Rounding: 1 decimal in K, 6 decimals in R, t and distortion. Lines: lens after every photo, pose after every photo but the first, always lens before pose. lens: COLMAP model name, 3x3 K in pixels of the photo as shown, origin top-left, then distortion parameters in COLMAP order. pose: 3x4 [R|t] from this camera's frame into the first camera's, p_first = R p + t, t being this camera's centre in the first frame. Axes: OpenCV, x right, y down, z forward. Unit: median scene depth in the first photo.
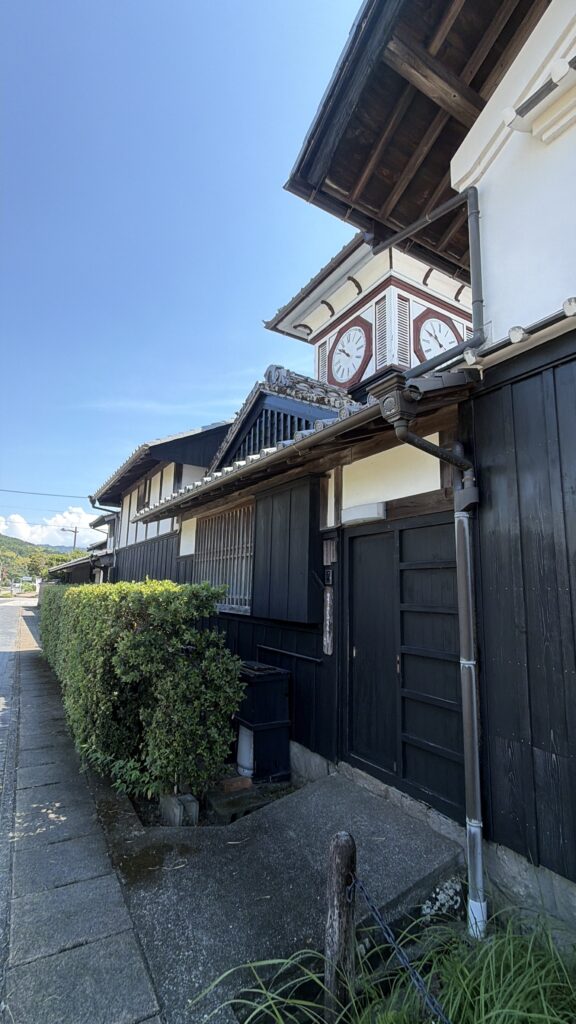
lens RADIAL K [[469.2, 0, 288.4], [0, 469.2, 513.0], [0, 0, 1]] dist [0.004607, 0.000087]
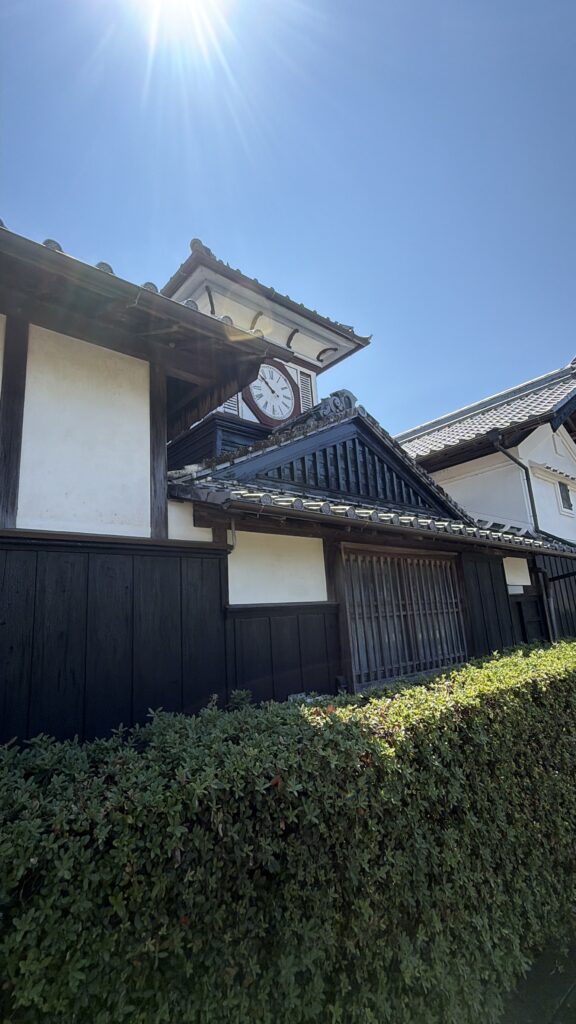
lens RADIAL K [[469.2, 0, 288.8], [0, 469.2, 515.2], [0, 0, 1]] dist [0.004607, 0.000087]
pose [[-0.170432, 0.204192, 0.963981, -0.766239], [-0.103610, 0.969157, -0.223607, 0.111461], [-0.979907, -0.137988, -0.144019, 1.127706]]
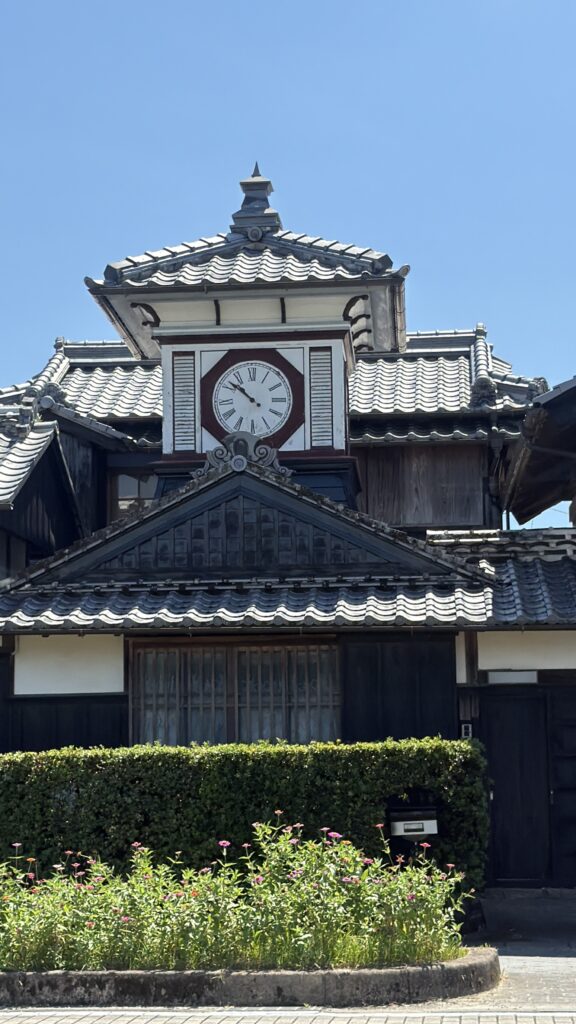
lens RADIAL K [[1963.1, 0, 287.3], [0, 1963.1, 511.5], [0, 0, 1]] dist [-0.031897, 0.000000]
pose [[0.580810, 0.077909, 0.810303, -2.220084], [-0.105526, 0.994216, -0.019952, -0.134569], [-0.807171, -0.073920, 0.585672, -0.733634]]
